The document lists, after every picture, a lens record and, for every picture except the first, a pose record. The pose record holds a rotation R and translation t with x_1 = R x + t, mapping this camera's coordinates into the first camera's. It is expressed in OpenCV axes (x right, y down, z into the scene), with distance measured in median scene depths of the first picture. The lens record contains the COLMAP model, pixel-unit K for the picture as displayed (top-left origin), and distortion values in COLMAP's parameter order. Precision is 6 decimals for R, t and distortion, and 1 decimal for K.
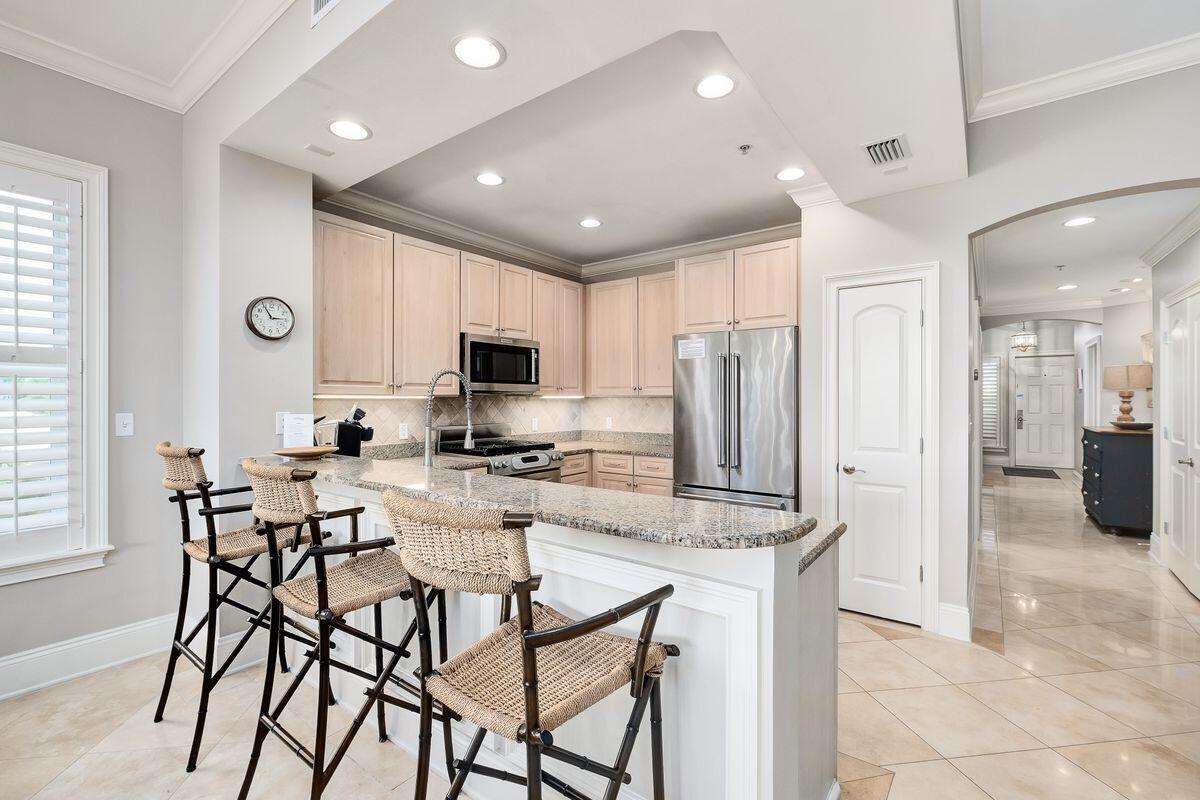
lens RADIAL K [[530.5, 0, 597.0], [0, 530.5, 398.0], [0, 0, 1]] dist [-0.000447, 0.000836]
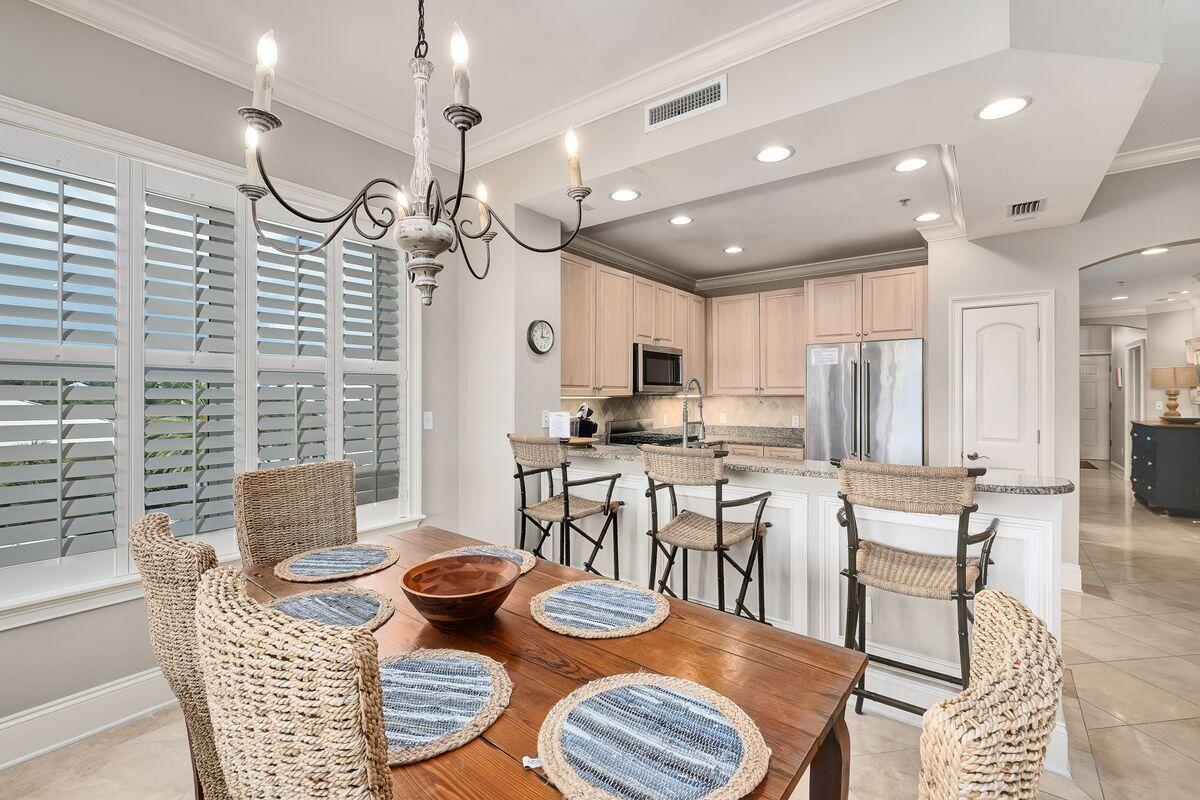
lens RADIAL K [[531.6, 0, 600.8], [0, 531.6, 392.6], [0, 0, 1]] dist [0.003233, 0.000486]
pose [[0.999991, -0.001206, 0.004182, -0.321050], [0.001207, 0.999999, -0.000127, -0.011247], [-0.004182, 0.000132, 0.999991, -0.188784]]
